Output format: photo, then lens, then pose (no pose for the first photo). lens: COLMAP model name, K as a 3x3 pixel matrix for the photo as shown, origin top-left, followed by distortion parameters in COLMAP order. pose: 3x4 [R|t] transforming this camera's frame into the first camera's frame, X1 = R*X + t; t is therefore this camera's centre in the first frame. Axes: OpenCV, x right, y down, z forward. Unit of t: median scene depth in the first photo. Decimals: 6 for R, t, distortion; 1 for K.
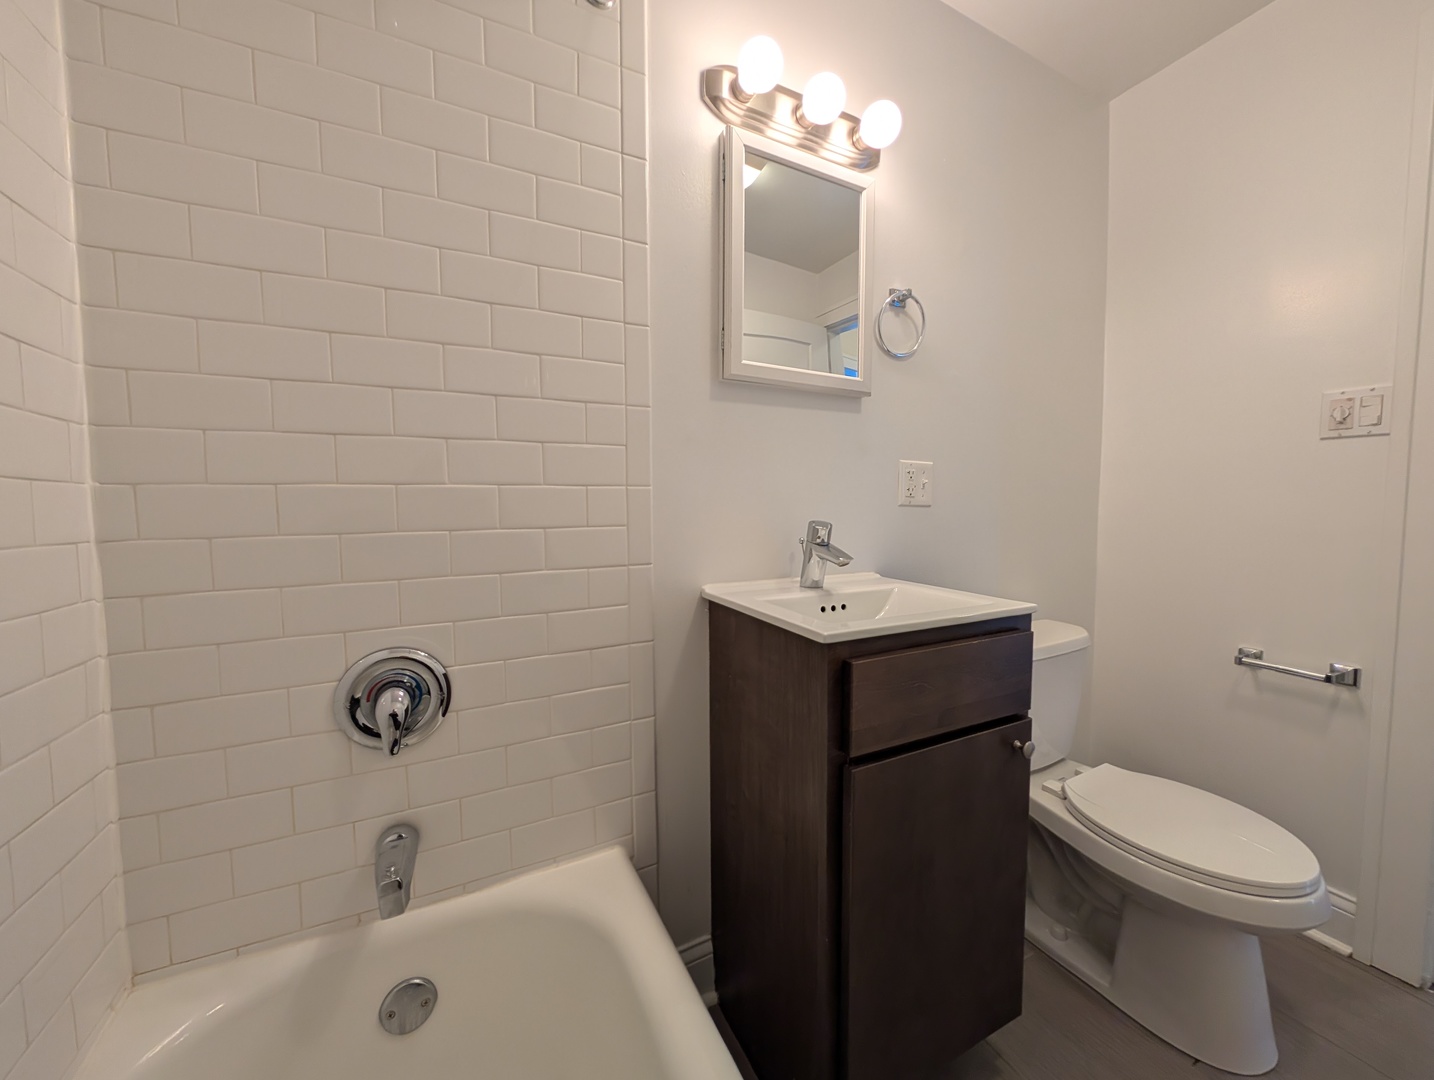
lens RADIAL K [[542.8, 0, 721.5], [0, 542.8, 539.4], [0, 0, 1]] dist [0.000244, 0.000387]
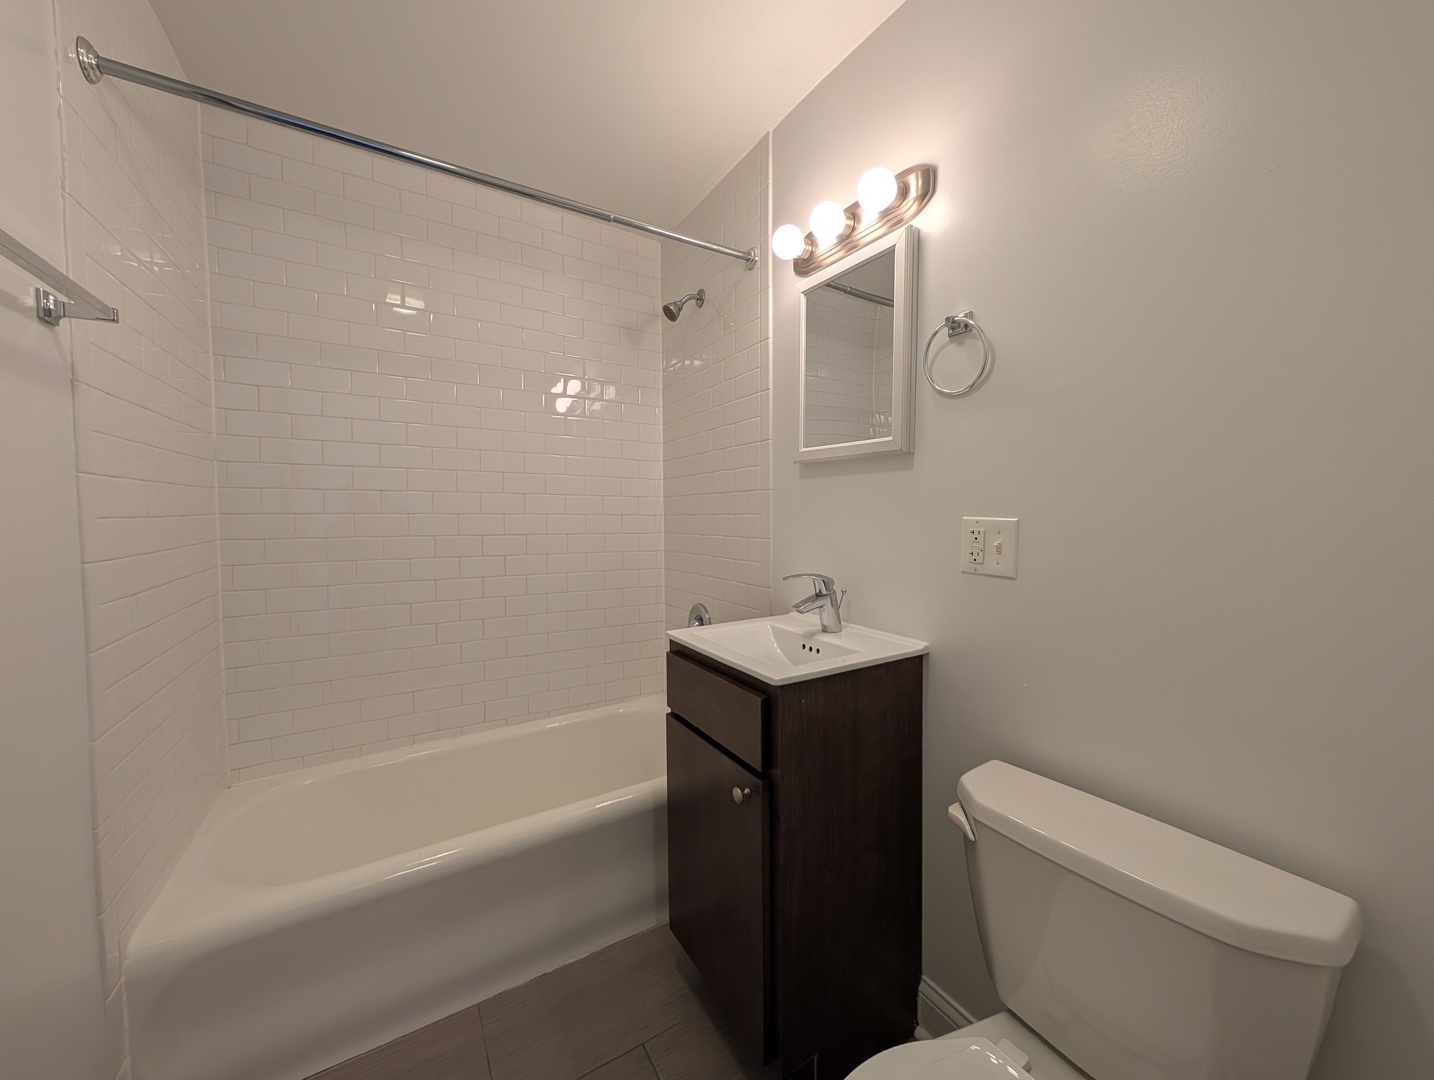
lens RADIAL K [[542.8, 0, 721.5], [0, 542.8, 539.4], [0, 0, 1]] dist [0.000244, 0.000387]
pose [[0.076353, 0.055654, -0.995526, 1.148885], [-0.057003, 0.997052, 0.051367, -0.137099], [0.995450, 0.052826, 0.079300, 0.588417]]
